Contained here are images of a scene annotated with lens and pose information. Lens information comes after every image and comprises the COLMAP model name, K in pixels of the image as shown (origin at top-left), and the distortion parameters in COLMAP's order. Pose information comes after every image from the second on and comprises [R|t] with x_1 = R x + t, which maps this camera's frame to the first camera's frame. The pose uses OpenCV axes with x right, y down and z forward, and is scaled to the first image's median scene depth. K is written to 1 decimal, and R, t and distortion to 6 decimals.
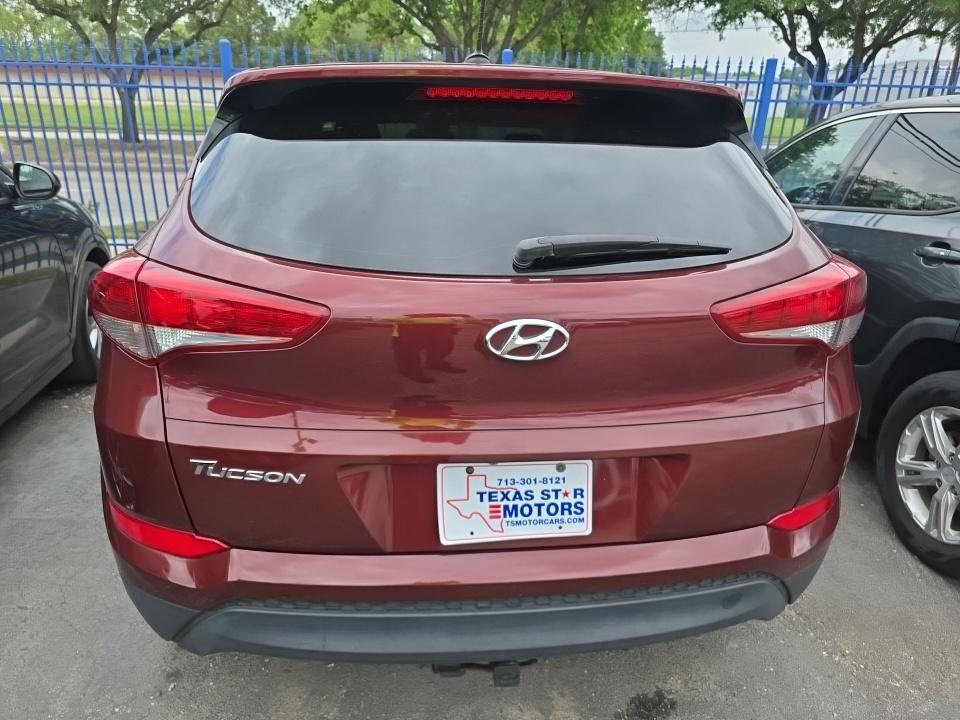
lens RADIAL K [[604.9, 0, 482.4], [0, 604.9, 360.1], [0, 0, 1]] dist [0.043908, -0.037599]
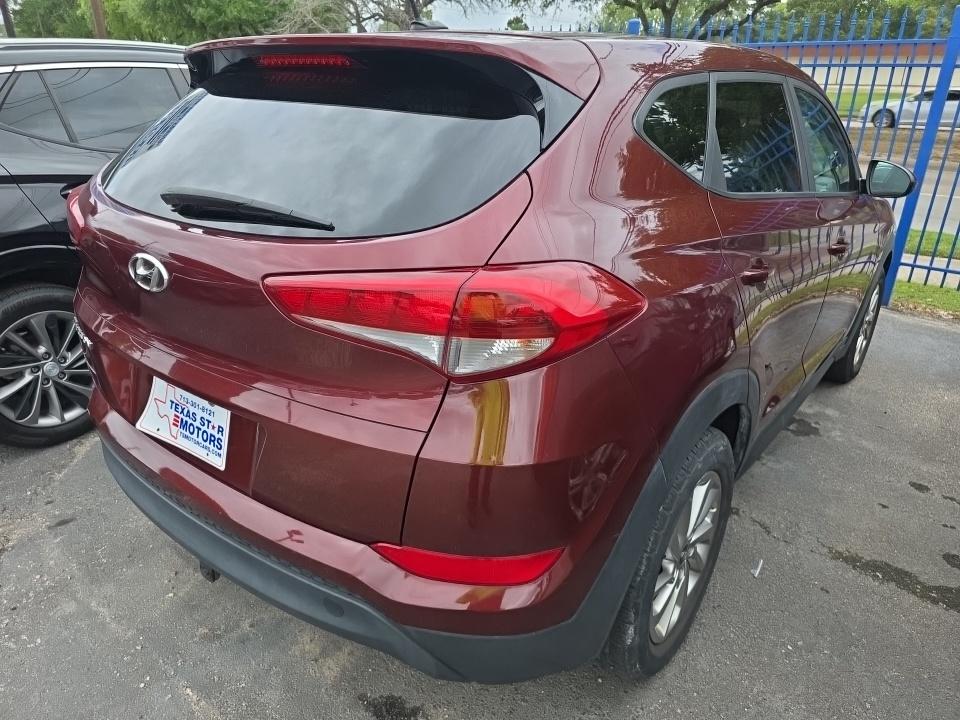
lens RADIAL K [[604.9, 0, 482.4], [0, 604.9, 360.1], [0, 0, 1]] dist [0.043908, -0.037599]
pose [[0.755309, 0.266178, -0.598880, 1.133841], [-0.250595, 0.961665, 0.111370, -0.141355], [0.605566, 0.065957, 0.793057, 0.409412]]
